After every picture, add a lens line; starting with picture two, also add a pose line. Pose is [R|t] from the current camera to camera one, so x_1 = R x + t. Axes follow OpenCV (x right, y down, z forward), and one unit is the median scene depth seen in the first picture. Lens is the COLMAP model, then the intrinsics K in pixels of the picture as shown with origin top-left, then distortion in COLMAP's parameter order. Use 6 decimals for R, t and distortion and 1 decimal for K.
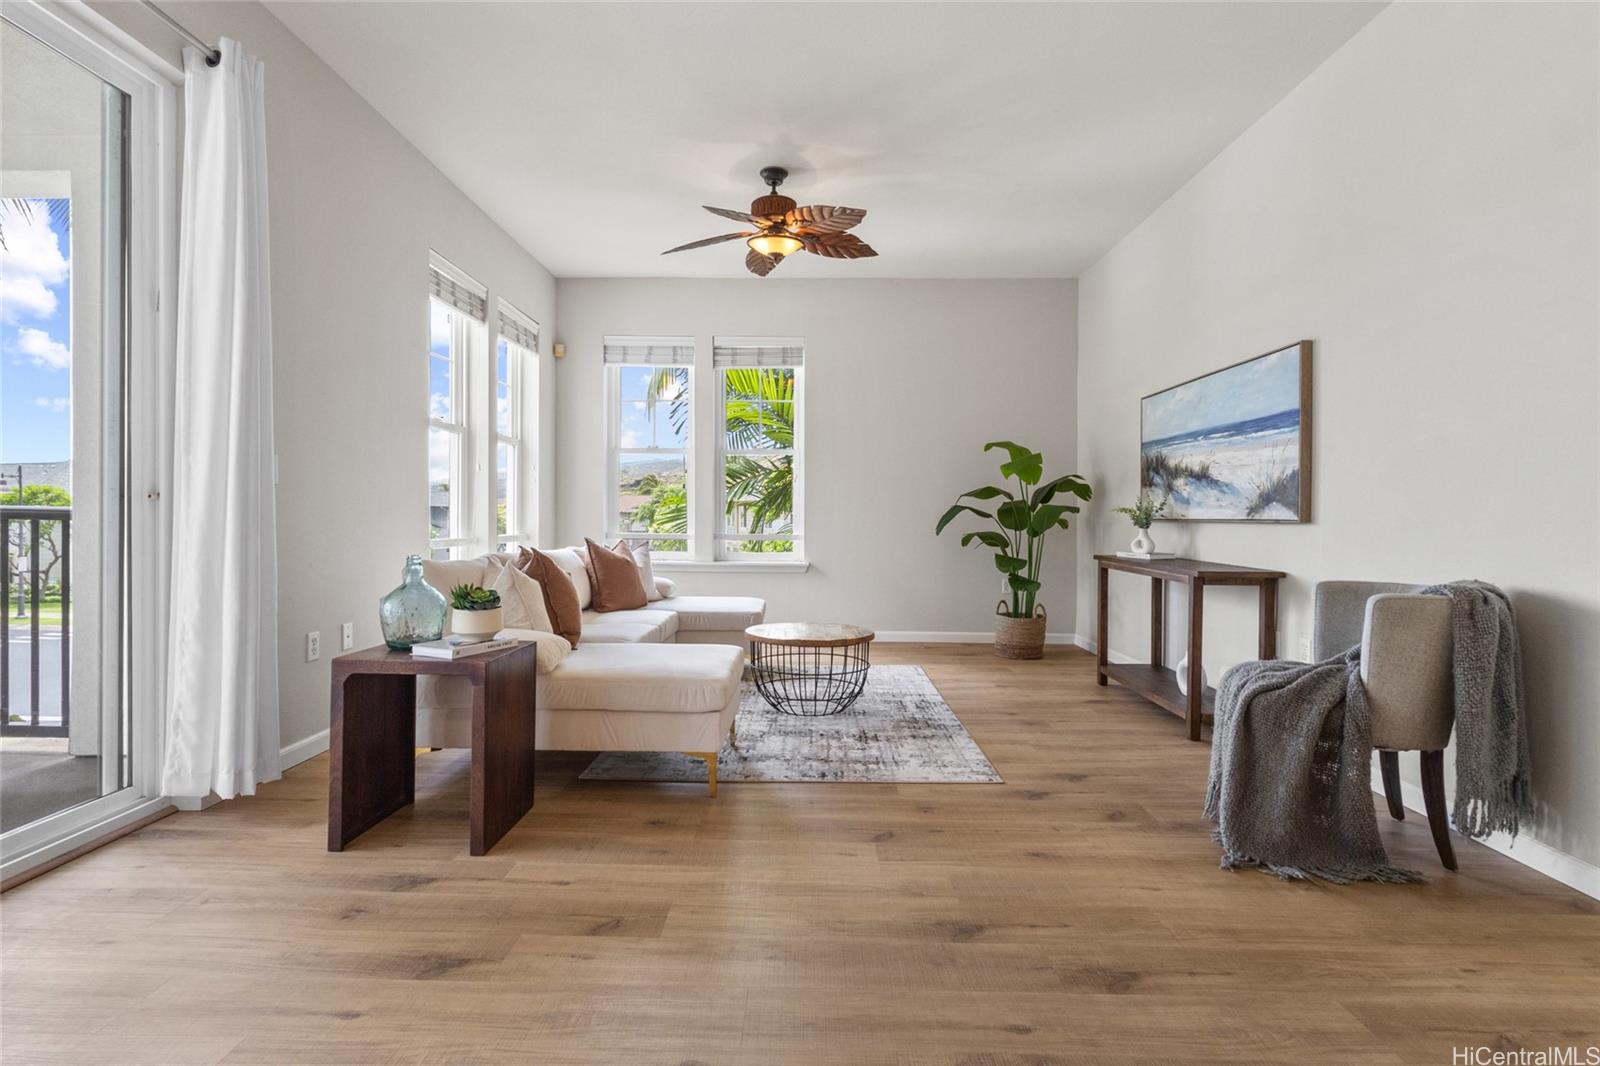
lens RADIAL K [[747.3, 0, 799.3], [0, 747.3, 524.9], [0, 0, 1]] dist [0.001740, 0.001017]
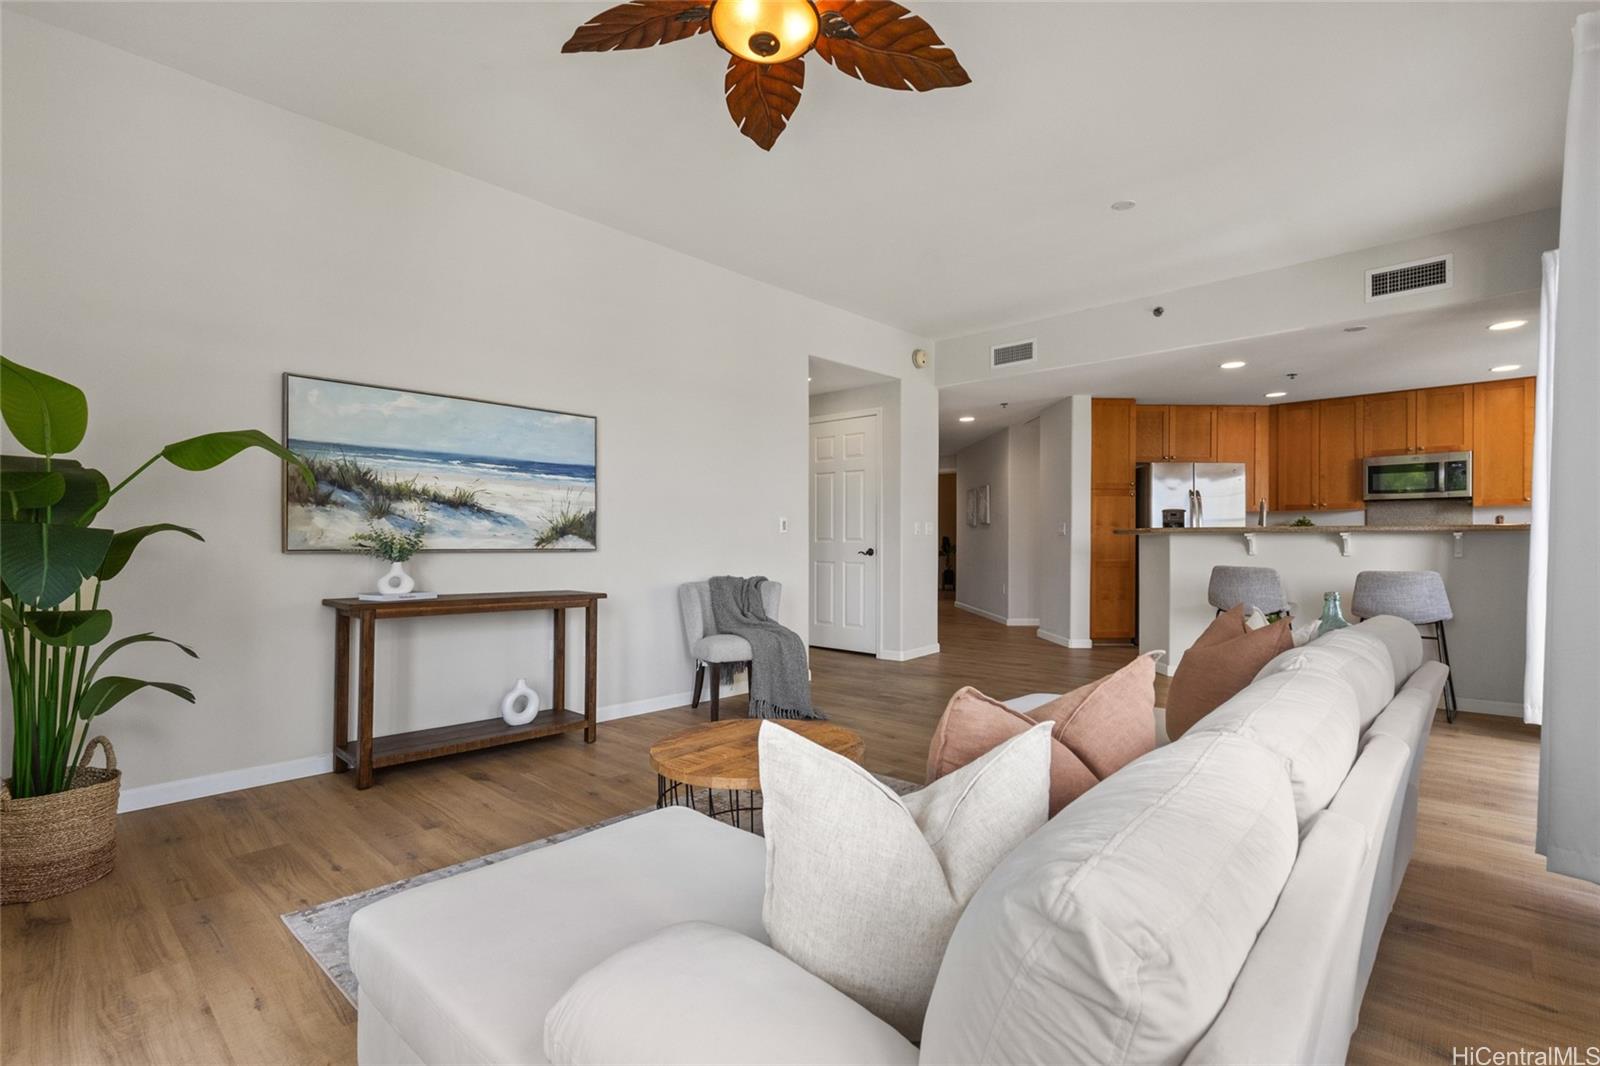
lens RADIAL K [[747.3, 0, 801.0], [0, 747.3, 534.4], [0, 0, 1]] dist [0.001740, 0.001017]
pose [[-0.745679, -0.006490, 0.666274, -0.448868], [-0.005027, 0.999979, 0.004115, -0.035570], [-0.666287, -0.000281, -0.745696, 1.552722]]
